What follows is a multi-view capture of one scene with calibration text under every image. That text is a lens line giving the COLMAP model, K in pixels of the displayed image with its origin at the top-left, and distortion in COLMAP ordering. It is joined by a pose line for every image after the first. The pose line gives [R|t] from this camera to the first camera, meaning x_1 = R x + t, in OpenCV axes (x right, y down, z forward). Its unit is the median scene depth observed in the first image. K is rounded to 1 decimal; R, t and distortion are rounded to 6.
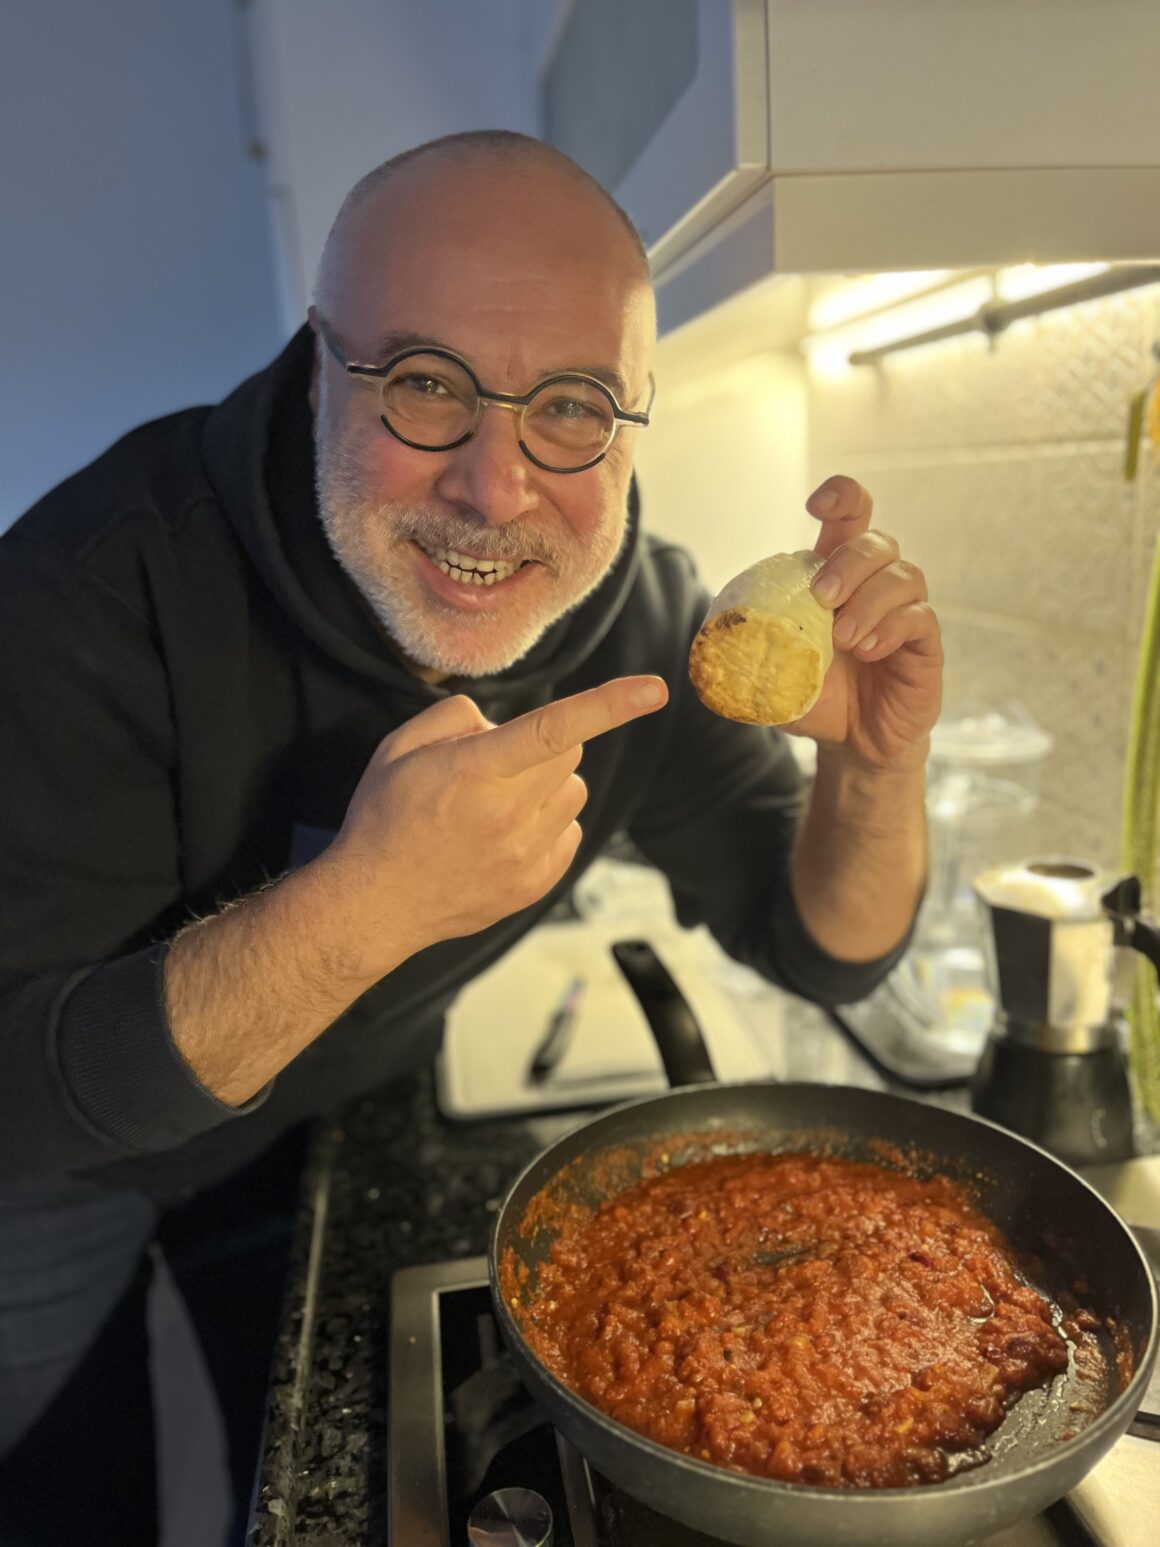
lens RADIAL K [[1186.8, 0, 580.4], [0, 1186.8, 796.0], [0, 0, 1]] dist [0.110708, -0.181418]
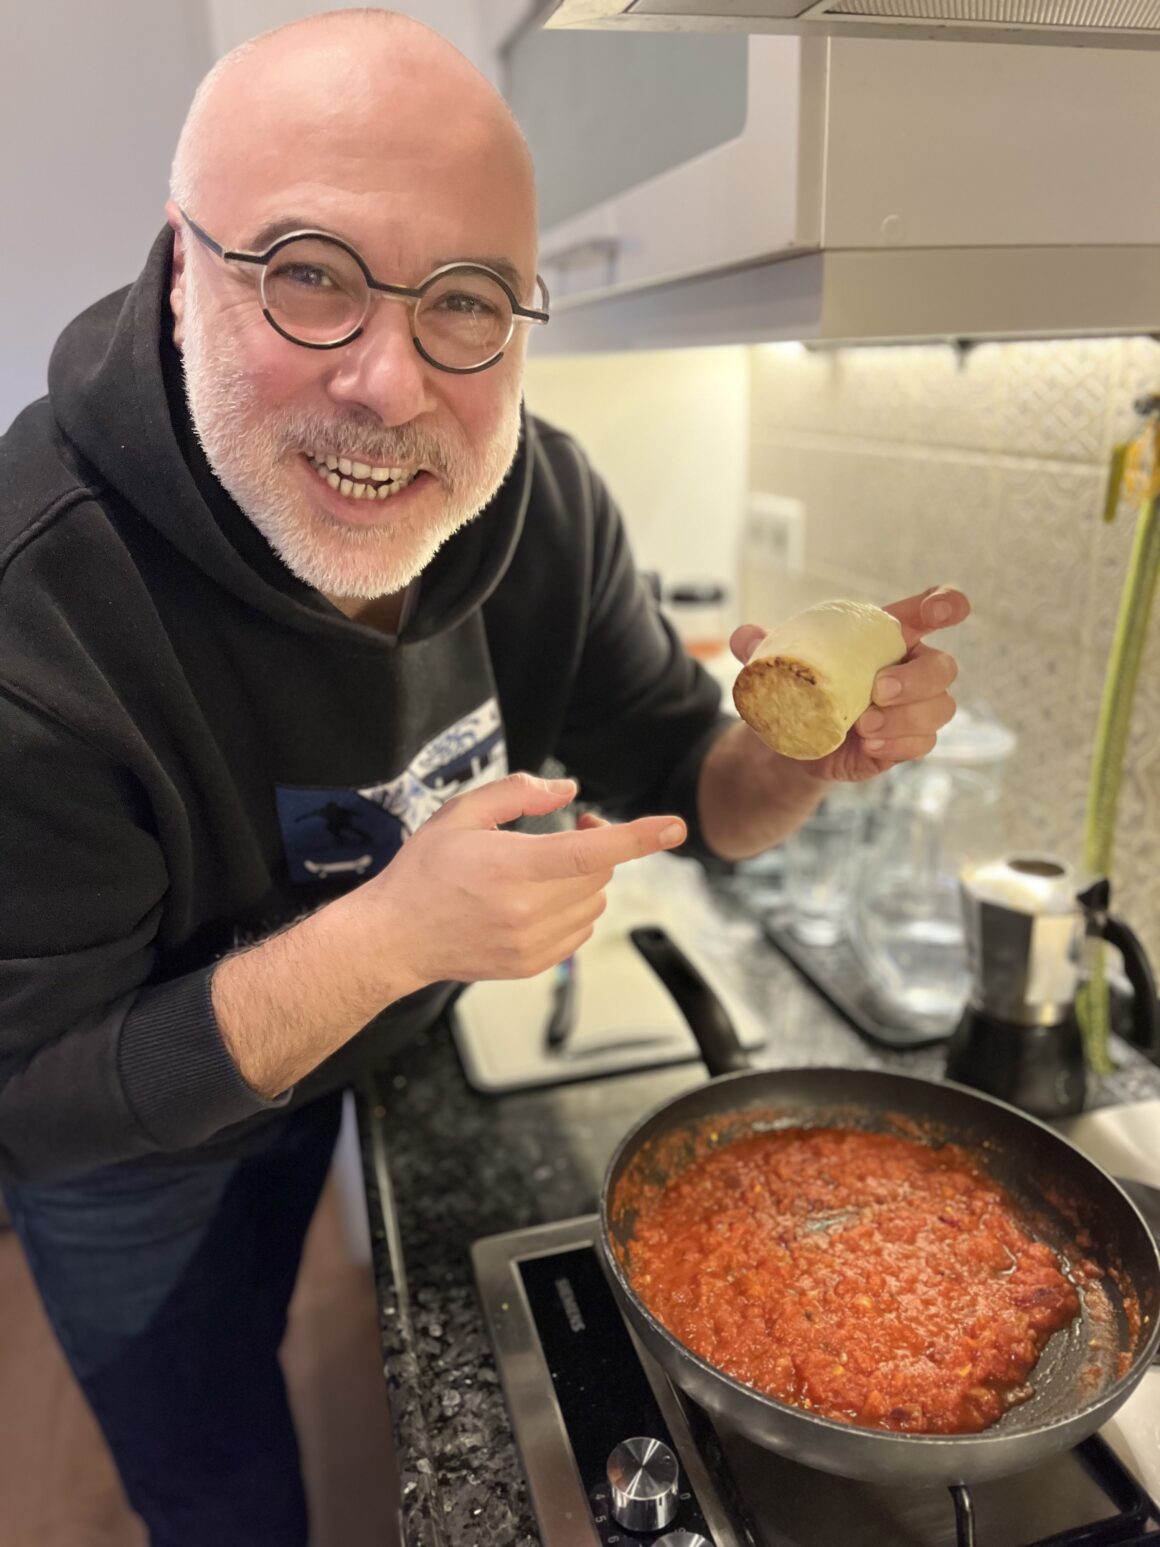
lens RADIAL K [[1196.9, 0, 581.8], [0, 1196.9, 790.7], [0, 0, 1]] dist [0.038878, -0.081158]
pose [[0.992463, -0.003721, 0.122486, -0.203048], [-0.006603, 0.996463, 0.083777, -0.124148], [-0.122364, -0.083955, 0.988928, -0.080947]]
